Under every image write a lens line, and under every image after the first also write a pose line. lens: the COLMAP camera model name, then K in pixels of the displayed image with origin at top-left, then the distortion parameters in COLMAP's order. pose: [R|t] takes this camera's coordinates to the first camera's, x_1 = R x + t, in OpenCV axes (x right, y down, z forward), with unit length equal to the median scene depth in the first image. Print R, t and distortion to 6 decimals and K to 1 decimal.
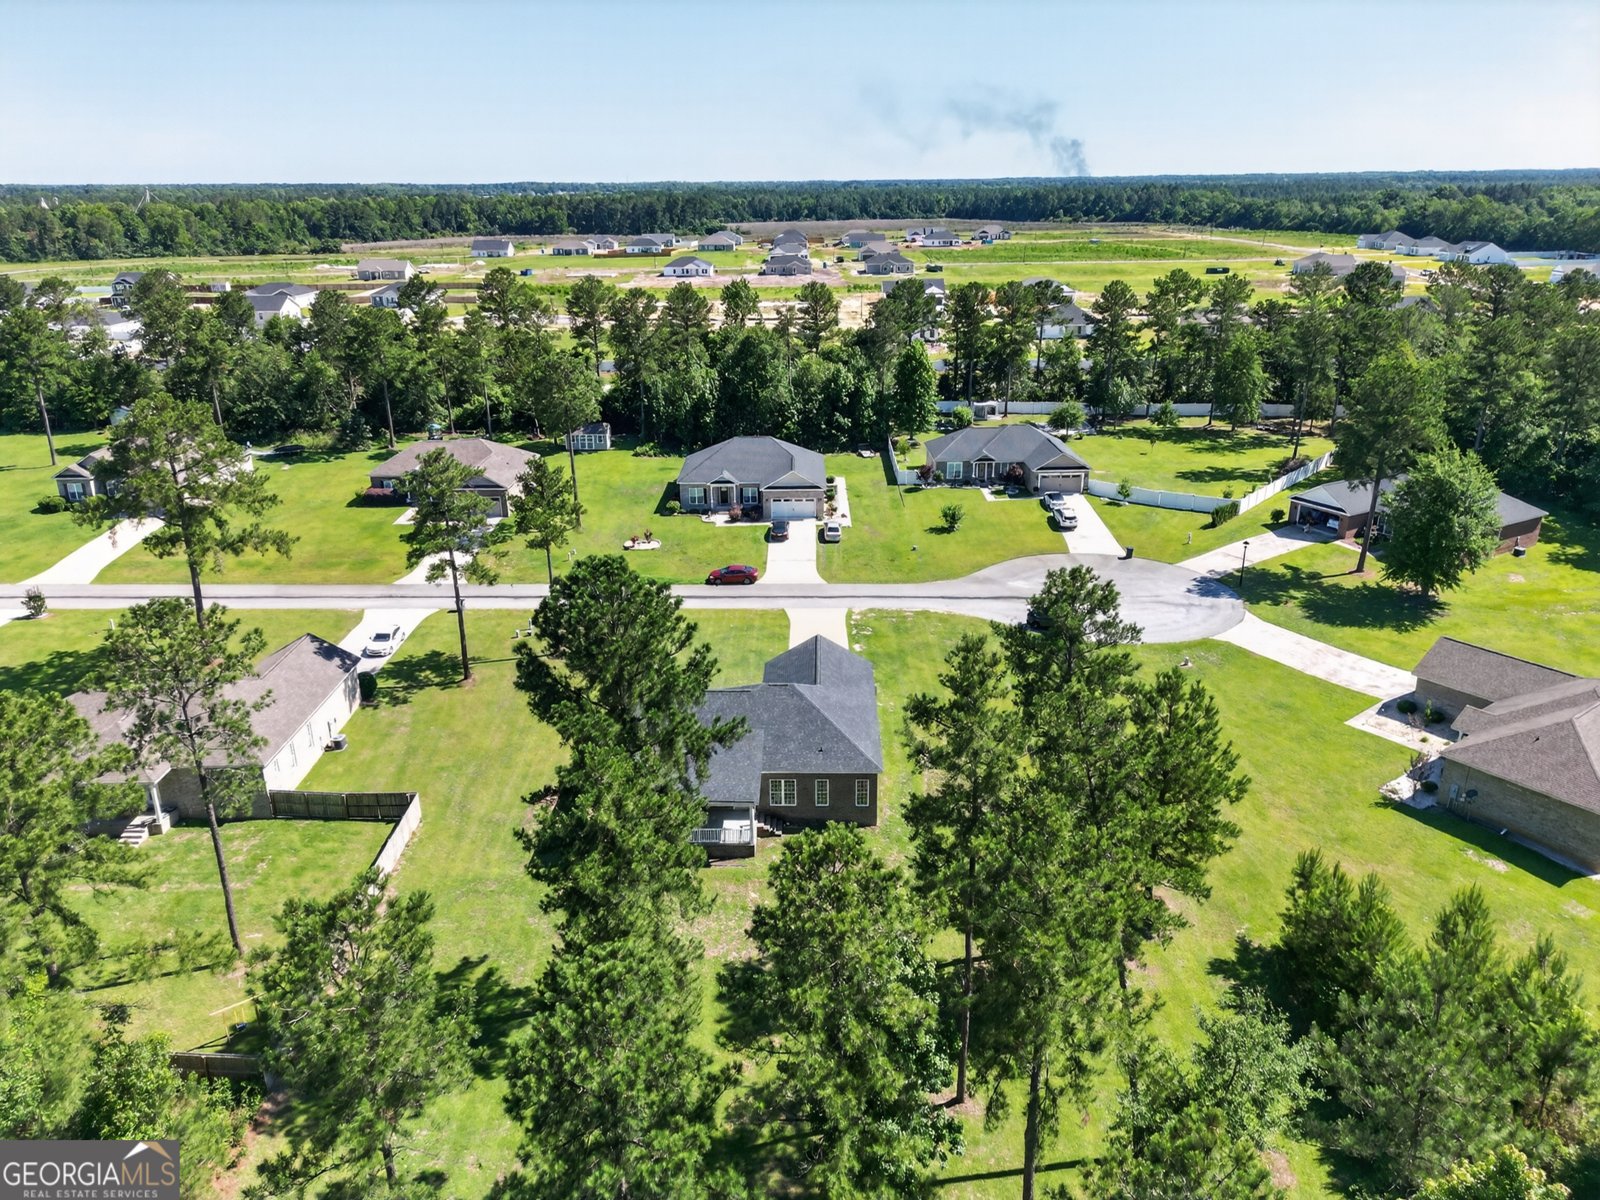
lens RADIAL K [[1106.9, 0, 795.4], [0, 1106.9, 592.8], [0, 0, 1]] dist [0.051662, -0.037630]
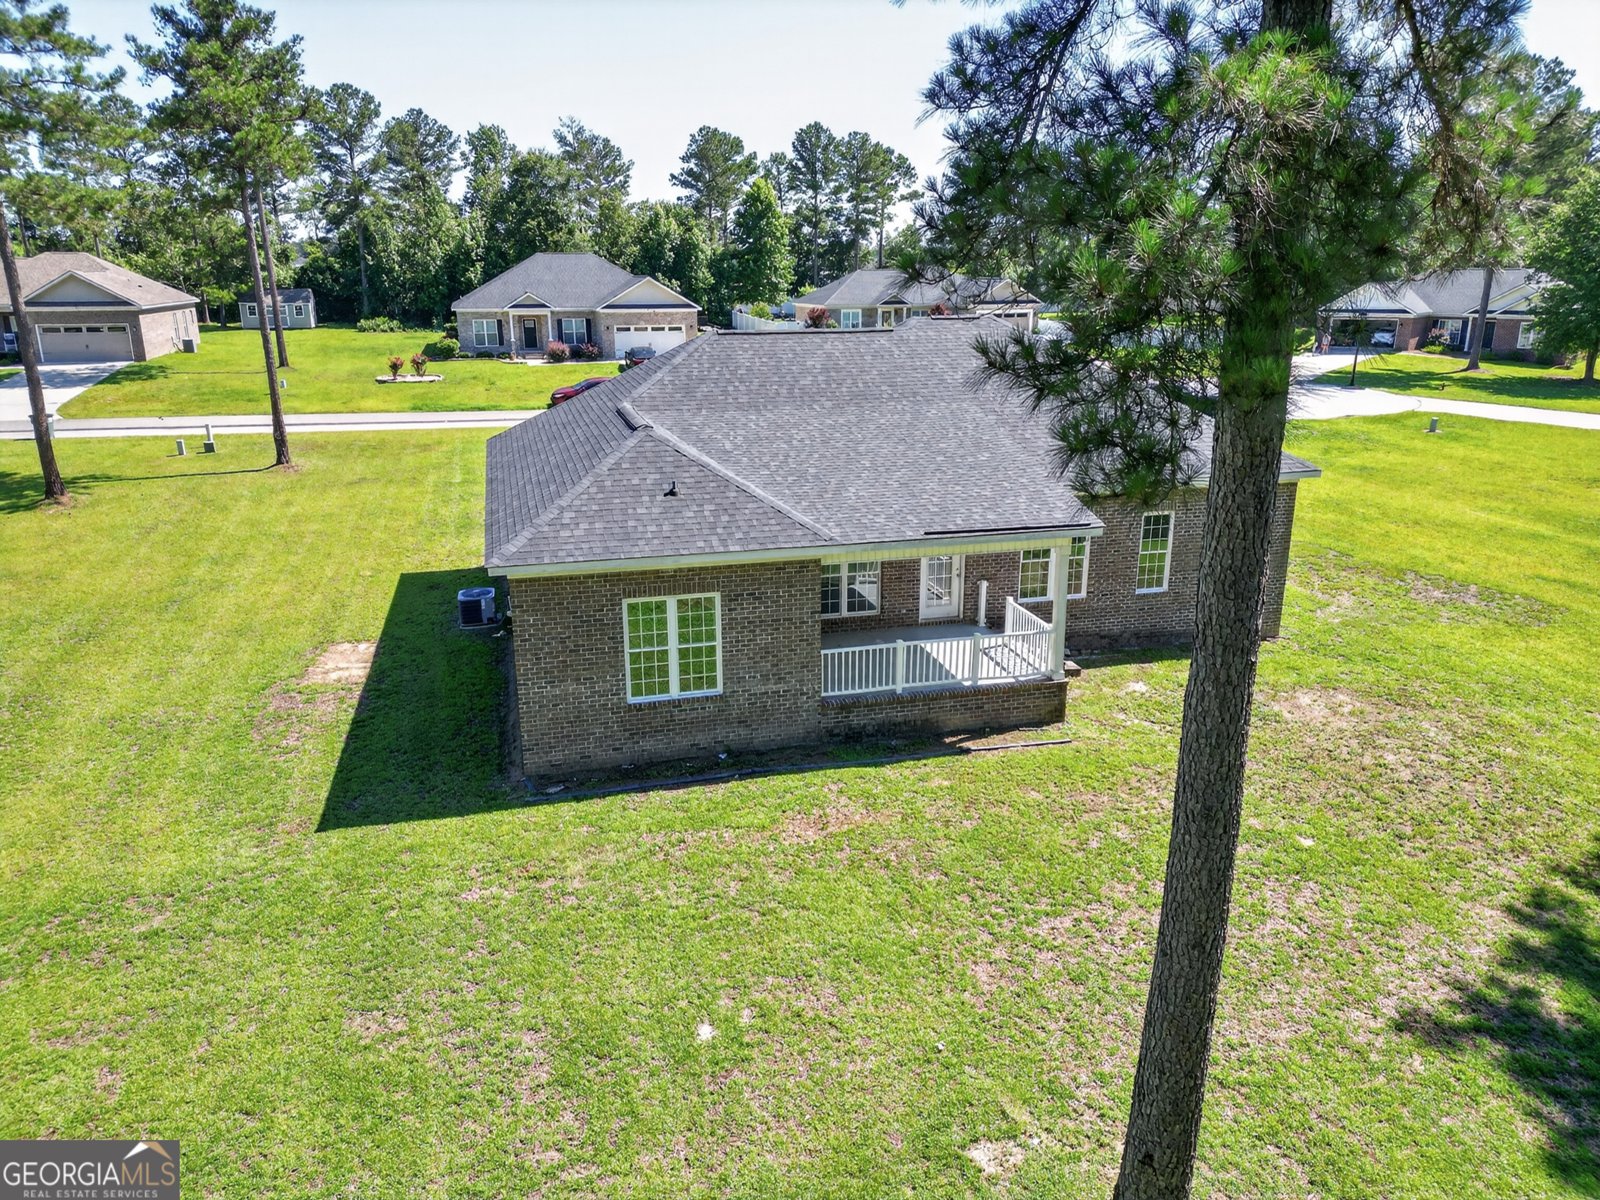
lens RADIAL K [[1106.9, 0, 787.9], [0, 1106.9, 601.4], [0, 0, 1]] dist [0.051662, -0.037630]
pose [[0.962337, -0.070662, 0.262515, -0.100271], [0.087998, 0.994609, -0.054862, 0.109876], [-0.257223, 0.075896, 0.963367, 0.364151]]
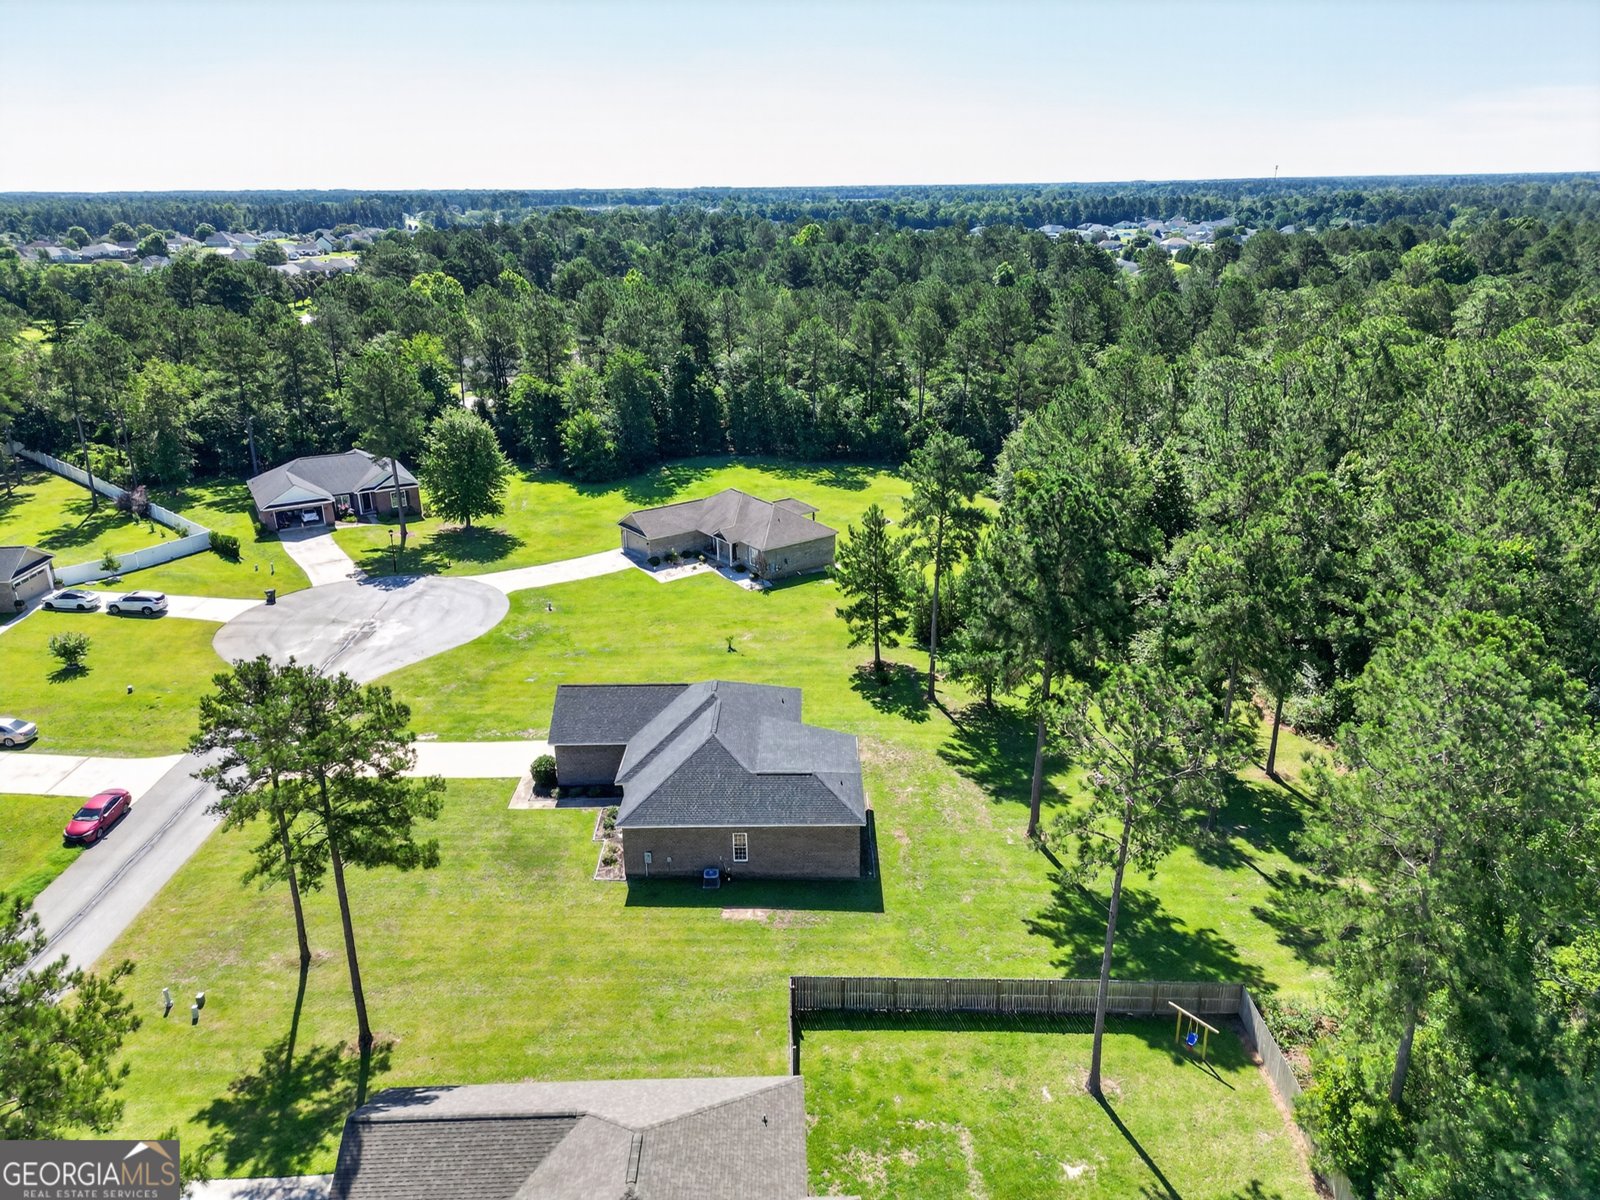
lens RADIAL K [[1106.9, 0, 810.4], [0, 1106.9, 602.4], [0, 0, 1]] dist [0.051662, -0.037630]
pose [[-0.028921, -0.336320, 0.941303, -0.522019], [0.354121, 0.877175, 0.324288, -0.154099], [-0.934752, 0.342714, 0.093729, 0.442944]]
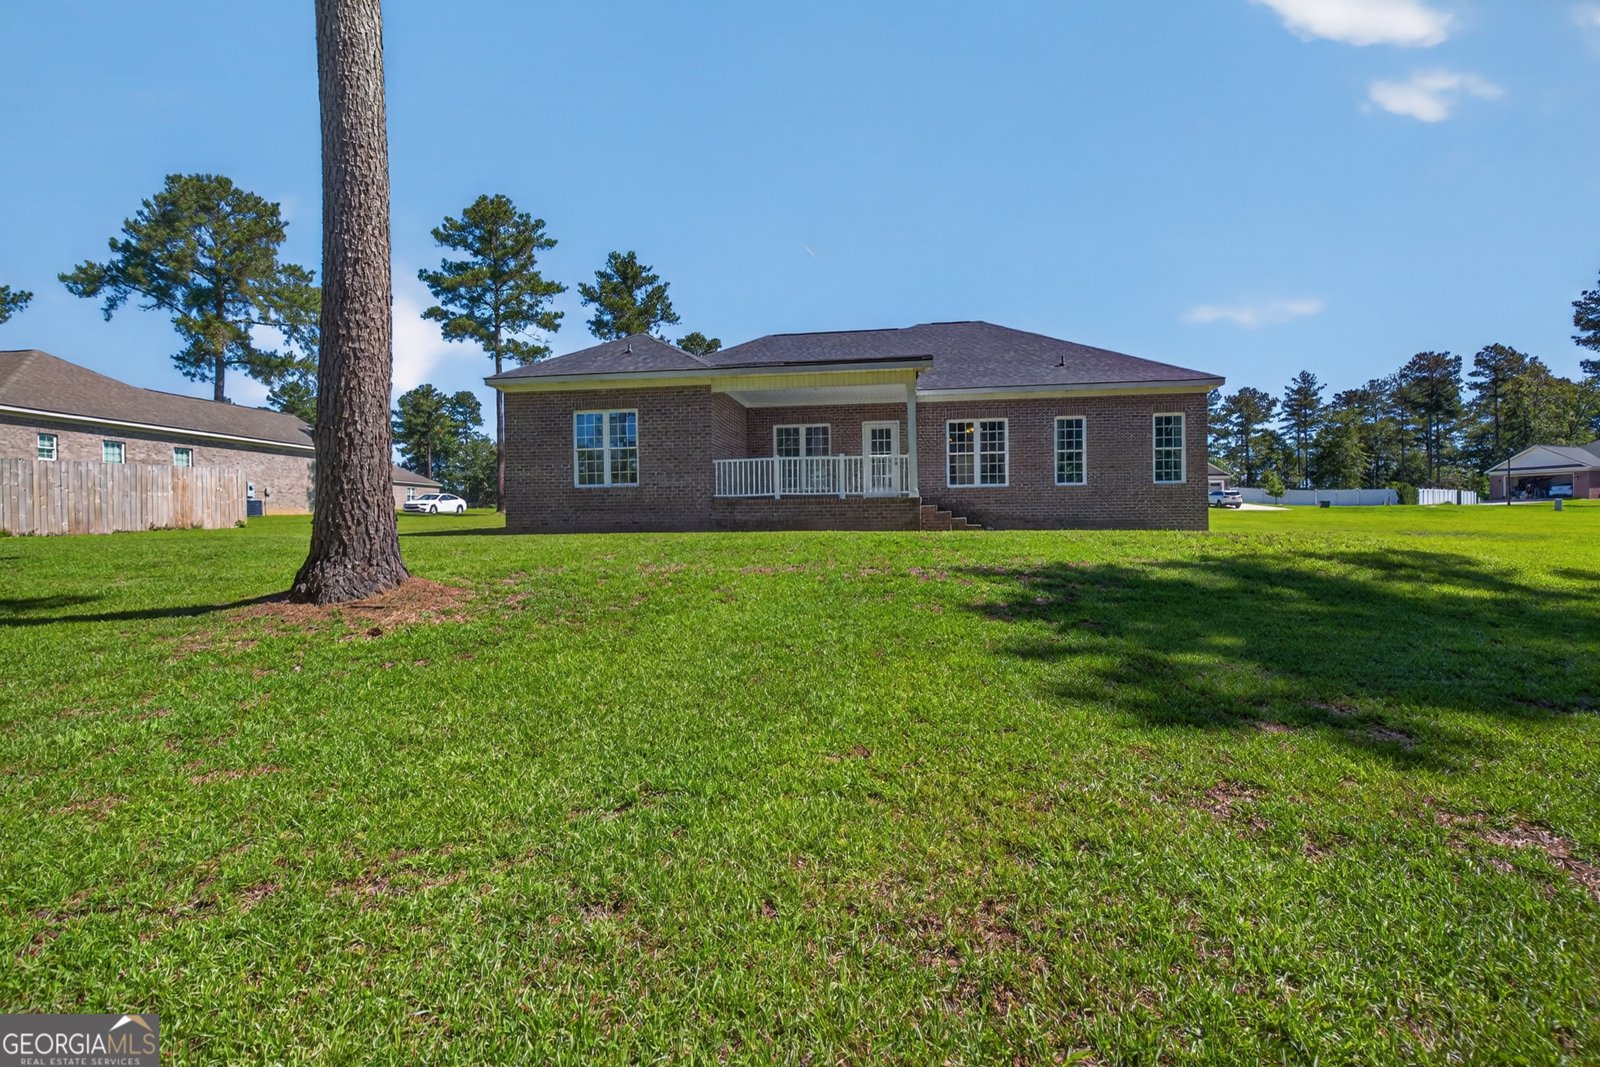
lens RADIAL K [[717.6, 0, 810.8], [0, 717.6, 527.8], [0, 0, 1]] dist [-0.006492, -0.000509]
pose [[0.993383, 0.000356, -0.114845, -0.023866], [-0.039401, 0.940360, -0.337891, 0.163907], [0.107876, 0.340181, 0.934152, 0.393928]]
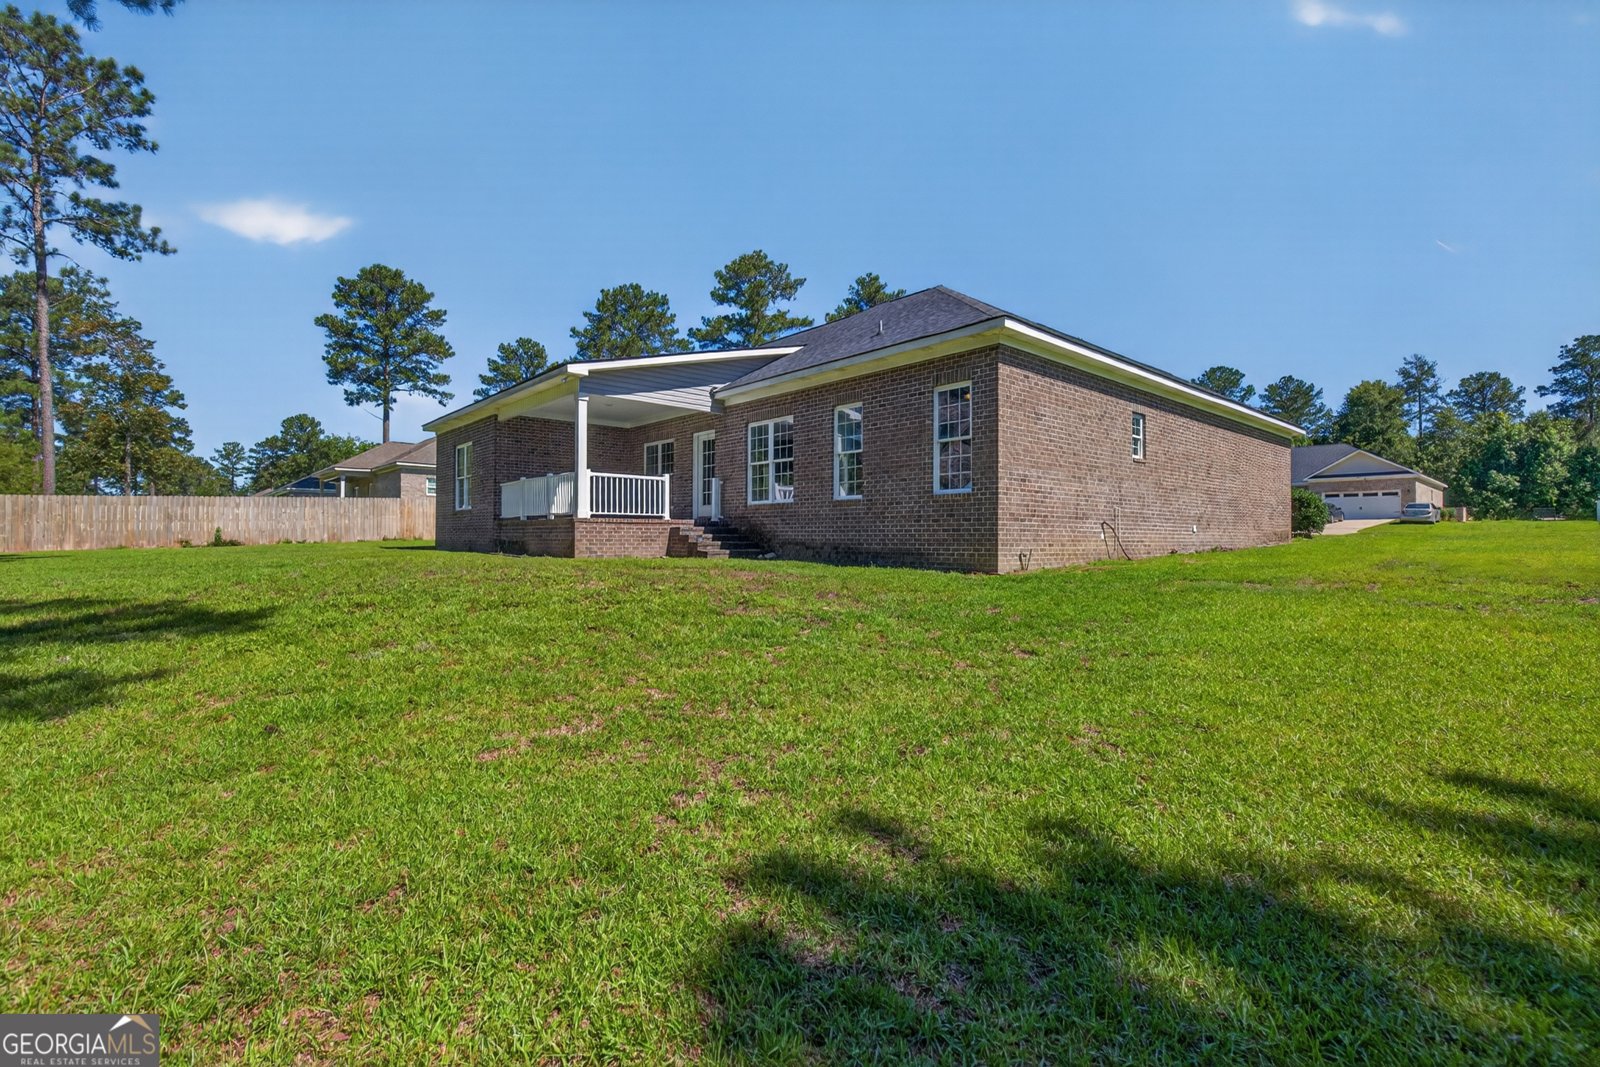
lens RADIAL K [[717.6, 0, 806.7], [0, 717.6, 527.0], [0, 0, 1]] dist [-0.006492, -0.000509]
pose [[0.681317, 0.001559, -0.731987, 0.087010], [-0.267025, 0.931616, -0.246557, 0.135128], [0.681546, 0.363442, 0.635142, 0.465008]]
